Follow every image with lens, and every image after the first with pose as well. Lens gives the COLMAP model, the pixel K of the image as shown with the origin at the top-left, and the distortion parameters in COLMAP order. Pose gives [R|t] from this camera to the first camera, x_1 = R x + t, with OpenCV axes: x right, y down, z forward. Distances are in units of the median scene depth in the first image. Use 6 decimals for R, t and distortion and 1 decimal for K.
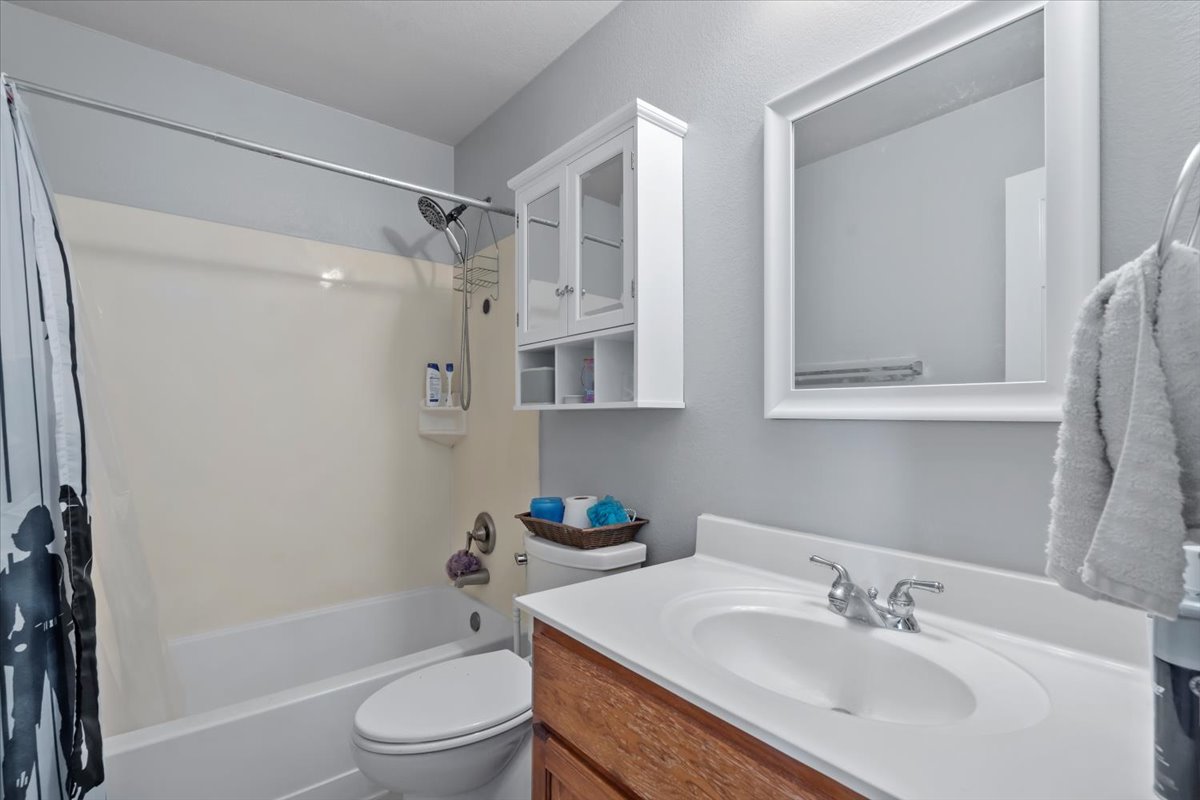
lens RADIAL K [[543.4, 0, 596.8], [0, 543.4, 398.5], [0, 0, 1]] dist [-0.005037, 0.000674]
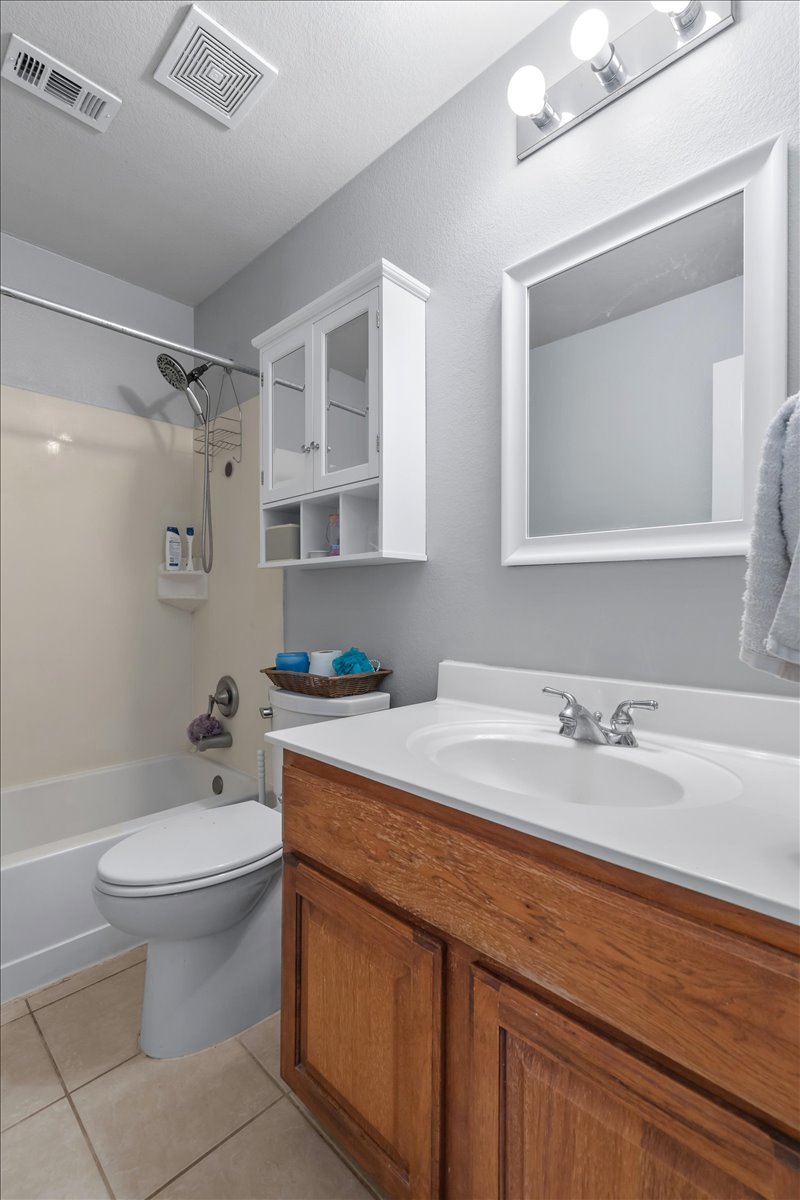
lens RADIAL K [[543.4, 0, 396.8], [0, 543.4, 603.9], [0, 0, 1]] dist [-0.005037, 0.000674]
pose [[0.993194, 0.000332, 0.116474, -0.019676], [-0.001298, 0.999965, 0.008213, 0.100301], [-0.116468, -0.008308, 0.993160, -0.036220]]
